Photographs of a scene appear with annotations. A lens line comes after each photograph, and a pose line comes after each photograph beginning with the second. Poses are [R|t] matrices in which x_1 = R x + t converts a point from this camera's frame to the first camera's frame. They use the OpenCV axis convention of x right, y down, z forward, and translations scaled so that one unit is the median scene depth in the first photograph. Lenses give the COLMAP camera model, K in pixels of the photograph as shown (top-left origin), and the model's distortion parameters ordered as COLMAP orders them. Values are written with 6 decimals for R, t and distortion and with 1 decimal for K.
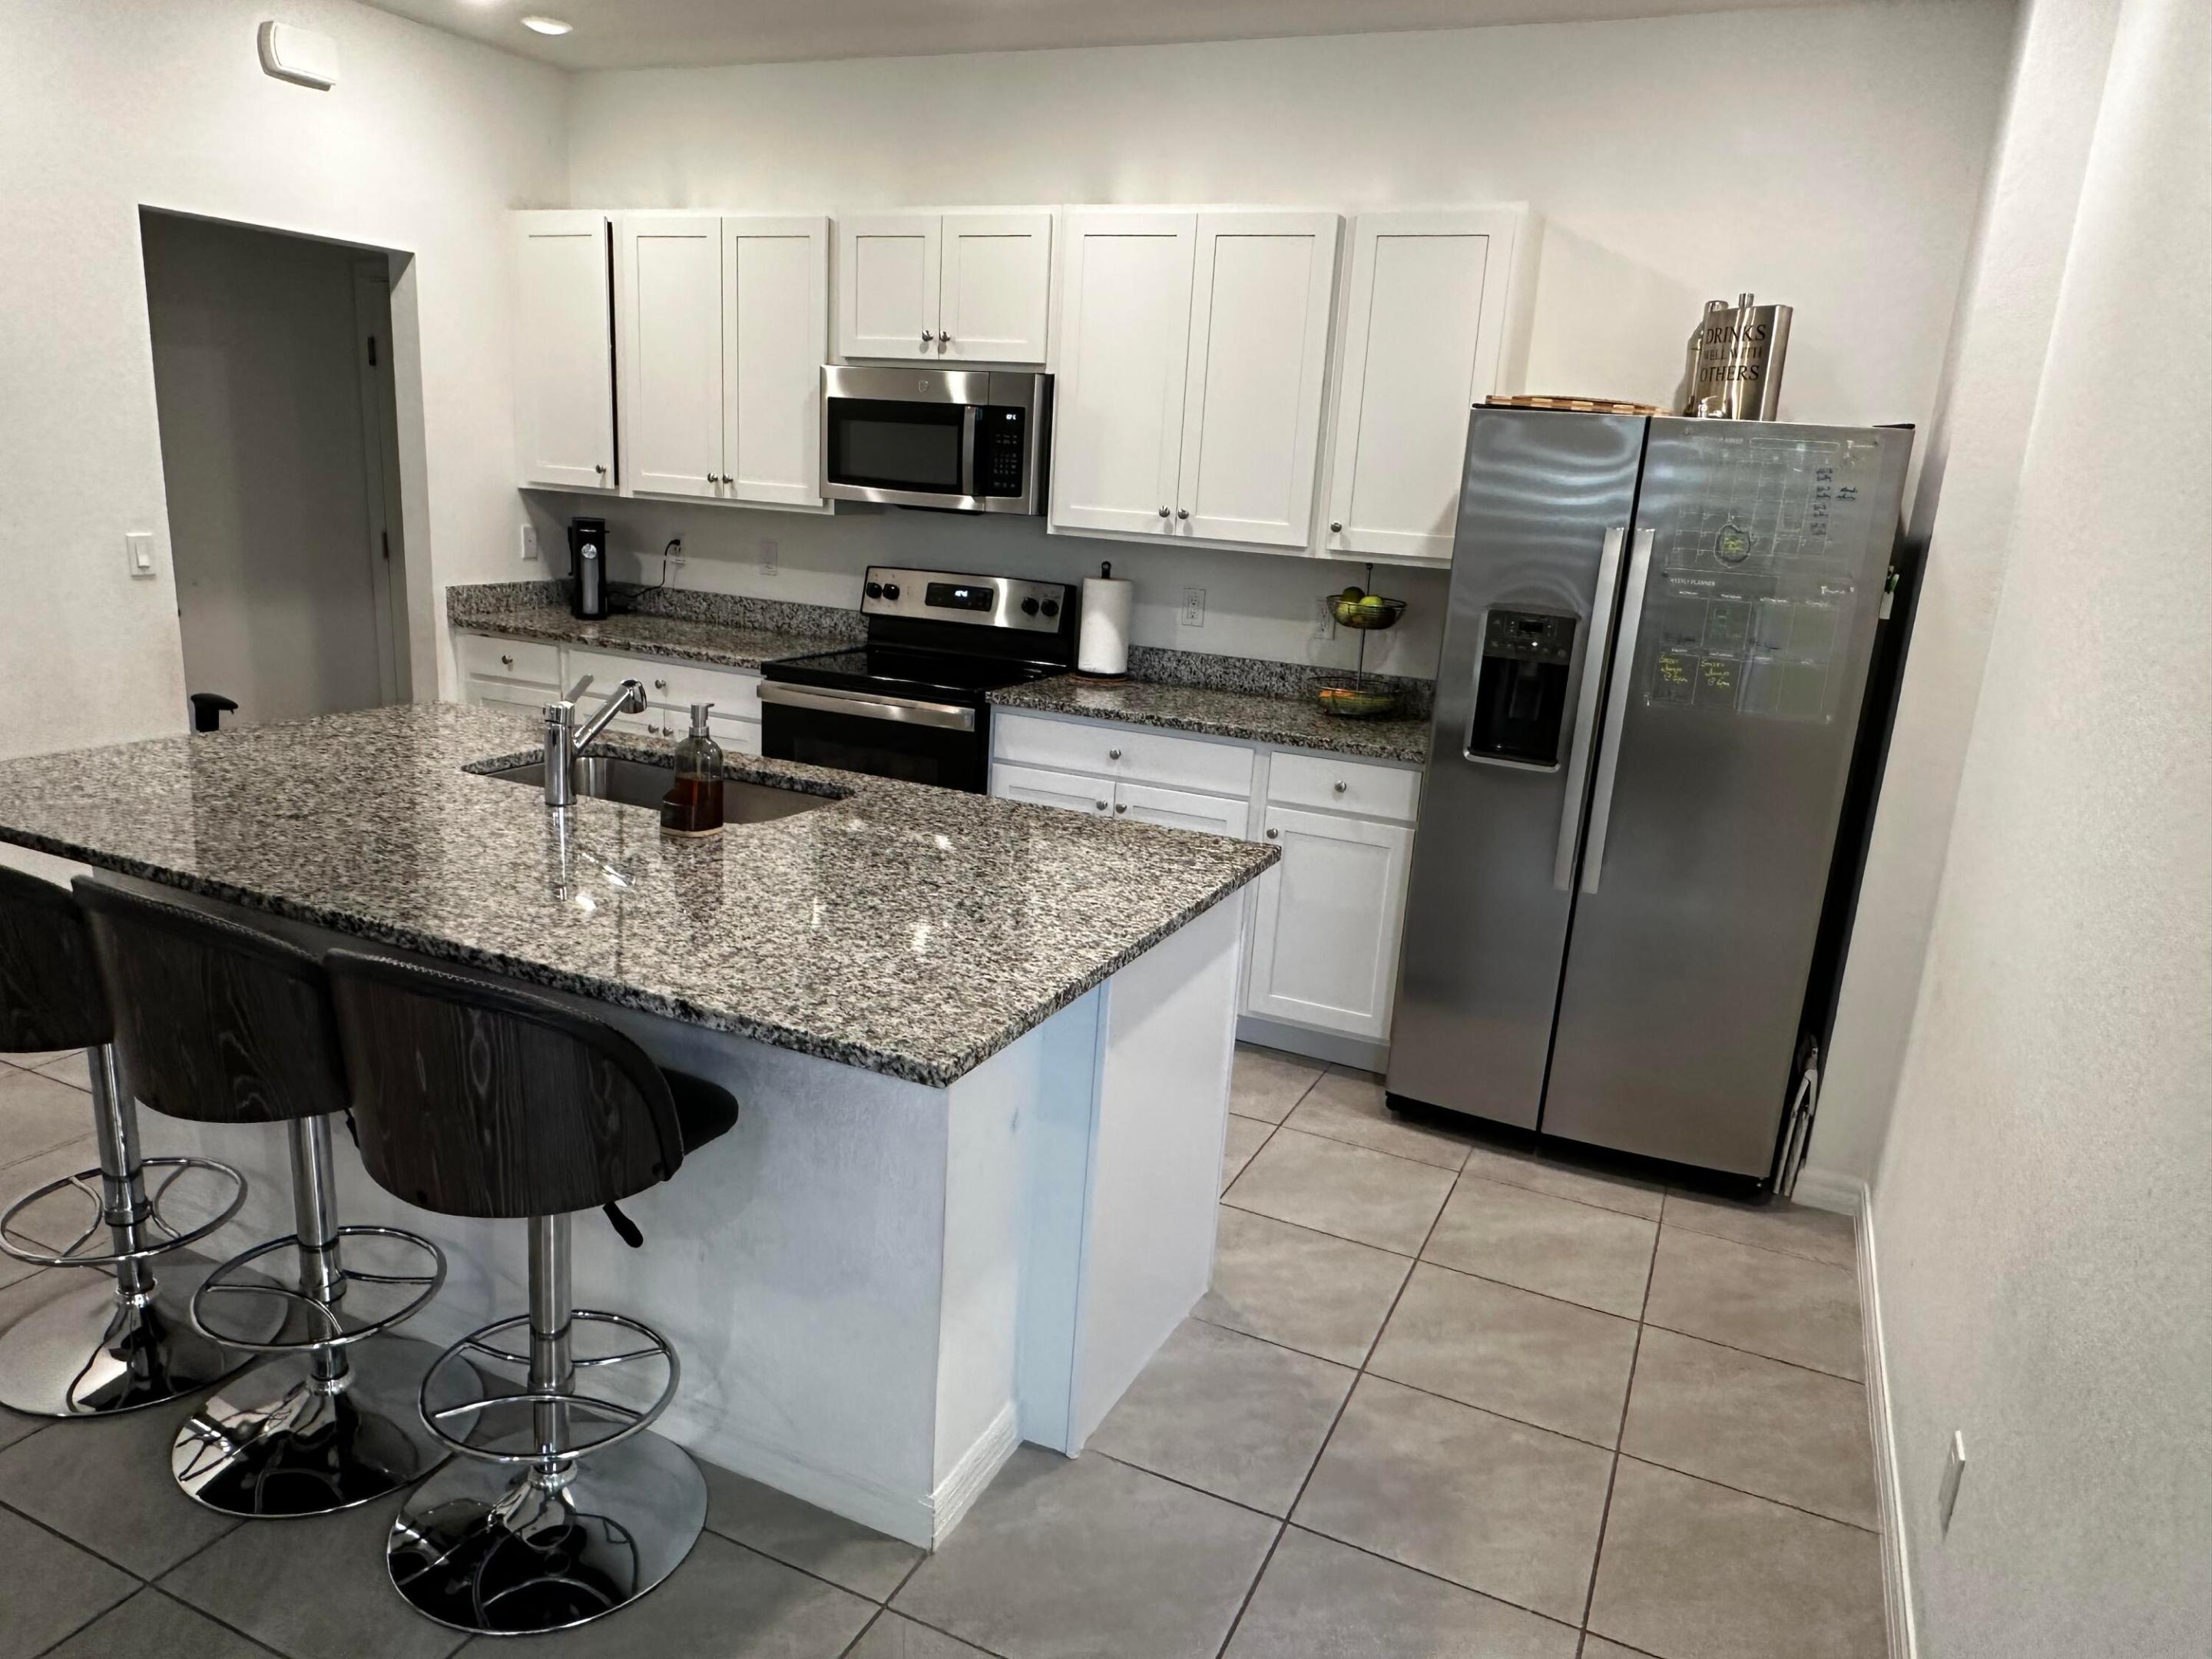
lens RADIAL K [[1471.1, 0, 1106.0], [0, 1471.1, 829.5], [0, 0, 1]] dist [0.003202, -0.000630]
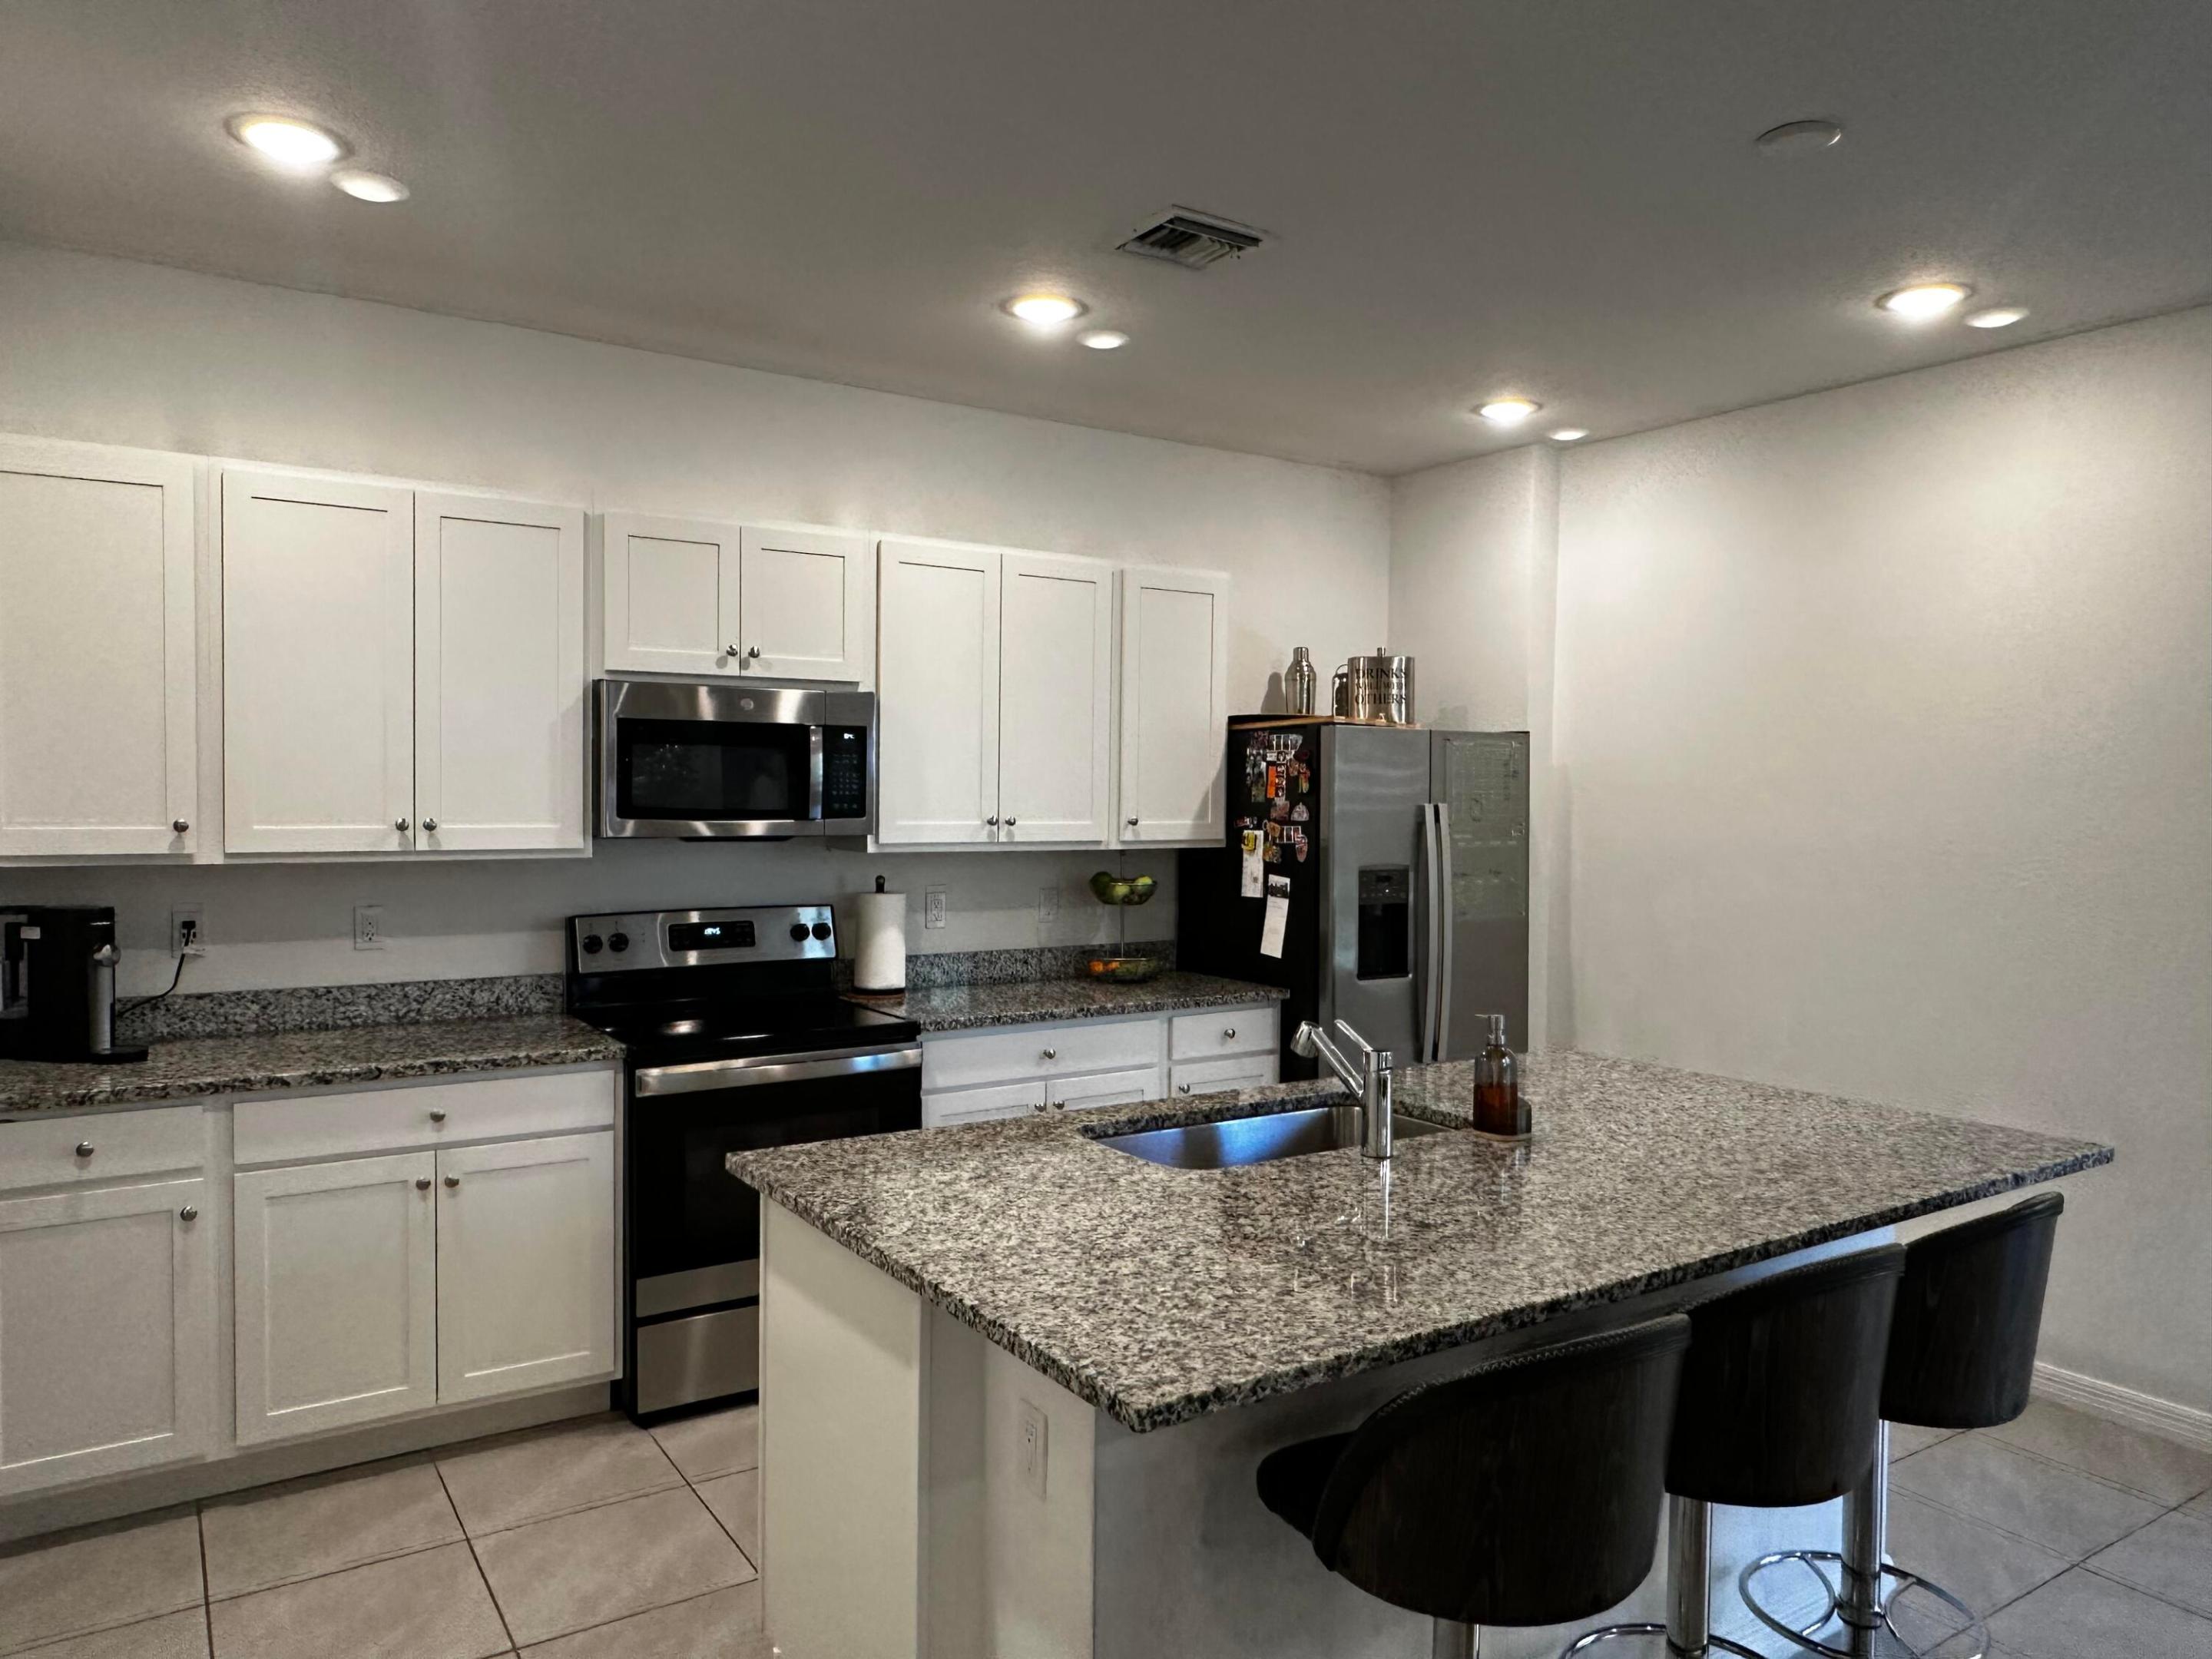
lens RADIAL K [[1471.1, 0, 1106.0], [0, 1471.1, 829.5], [0, 0, 1]] dist [0.003202, -0.000630]
pose [[0.529156, -0.080472, 0.844700, -0.756651], [0.228518, 0.972227, -0.050532, -0.130251], [-0.817174, 0.219769, 0.532850, 0.355277]]
